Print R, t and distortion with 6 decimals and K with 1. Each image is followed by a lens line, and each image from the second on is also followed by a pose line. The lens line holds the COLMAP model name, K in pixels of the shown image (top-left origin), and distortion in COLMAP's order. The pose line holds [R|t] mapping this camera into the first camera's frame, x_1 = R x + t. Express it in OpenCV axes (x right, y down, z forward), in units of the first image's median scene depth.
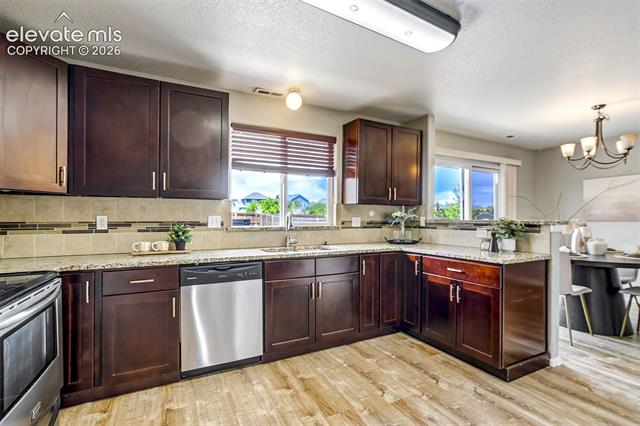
lens RADIAL K [[301.5, 0, 323.1], [0, 301.5, 218.4], [0, 0, 1]] dist [-0.029005, 0.016200]
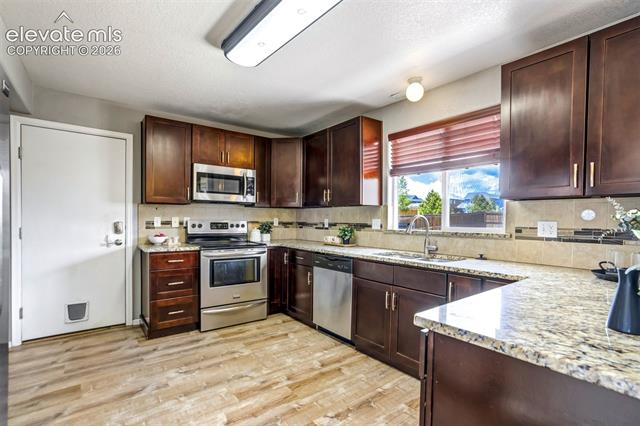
lens RADIAL K [[301.5, 0, 325.1], [0, 301.5, 227.0], [0, 0, 1]] dist [-0.029005, 0.016200]
pose [[0.182521, 0.026755, -0.982838, 0.649532], [-0.005996, 0.999641, 0.026099, -0.006206], [0.983184, 0.001129, 0.182616, 0.498123]]
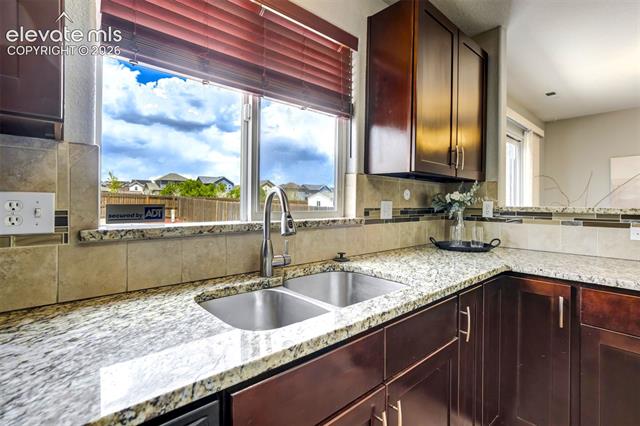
lens RADIAL K [[301.5, 0, 319.4], [0, 301.5, 202.8], [0, 0, 1]] dist [-0.029005, 0.016200]
pose [[0.972388, 0.006394, 0.233281, -0.132689], [-0.006183, 0.999980, -0.001638, 0.000440], [-0.233287, 0.000150, 0.972408, 0.559524]]
